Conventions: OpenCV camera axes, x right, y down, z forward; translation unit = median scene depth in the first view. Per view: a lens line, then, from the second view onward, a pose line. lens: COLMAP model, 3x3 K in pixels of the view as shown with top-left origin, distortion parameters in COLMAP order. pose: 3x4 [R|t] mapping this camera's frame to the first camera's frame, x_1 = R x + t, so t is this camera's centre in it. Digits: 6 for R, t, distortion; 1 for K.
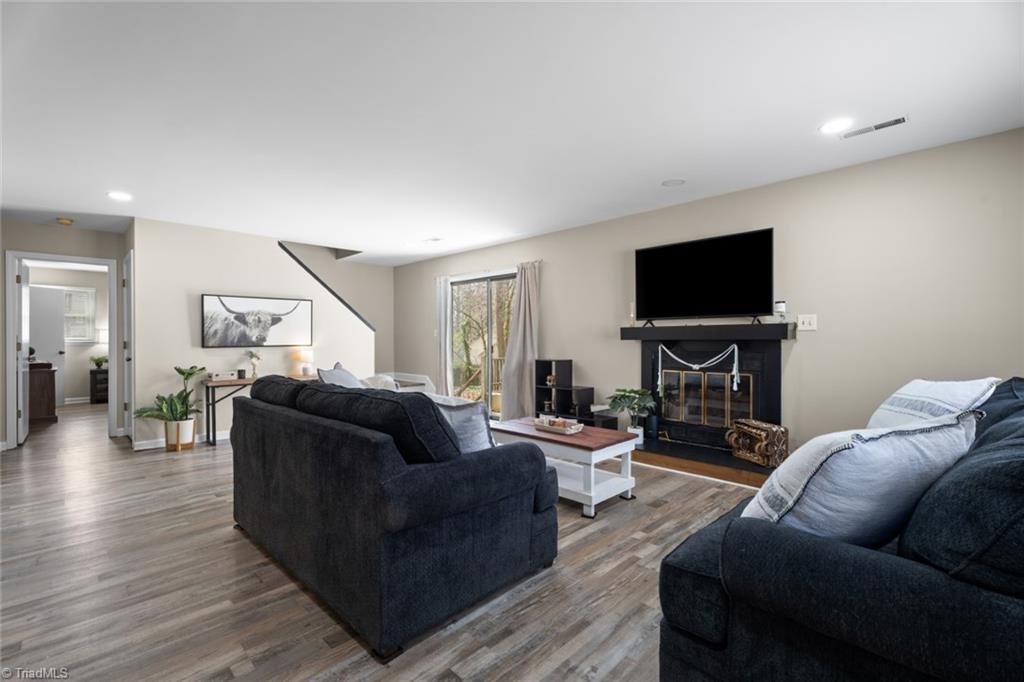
lens RADIAL K [[457.5, 0, 508.8], [0, 457.5, 341.8], [0, 0, 1]] dist [0.003993, -0.000639]
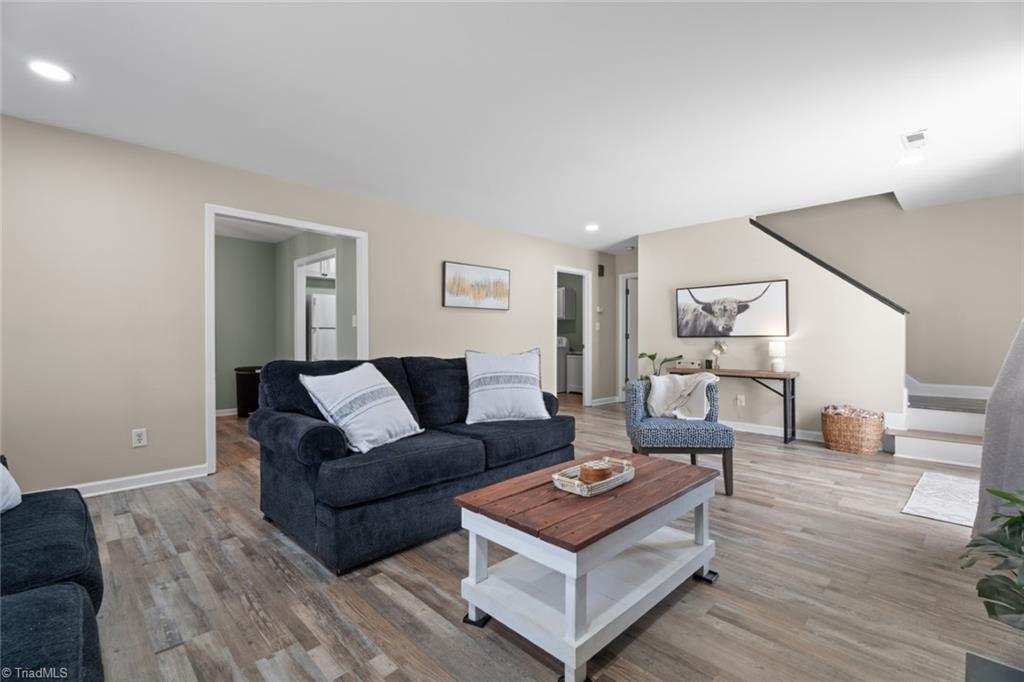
lens RADIAL K [[457.5, 0, 508.8], [0, 457.5, 337.4], [0, 0, 1]] dist [0.003993, -0.000639]
pose [[-0.009836, 0.003367, -0.999946, 0.428391], [-0.004516, 0.999984, 0.003411, 0.010795], [0.999941, 0.004549, -0.009821, 0.590340]]
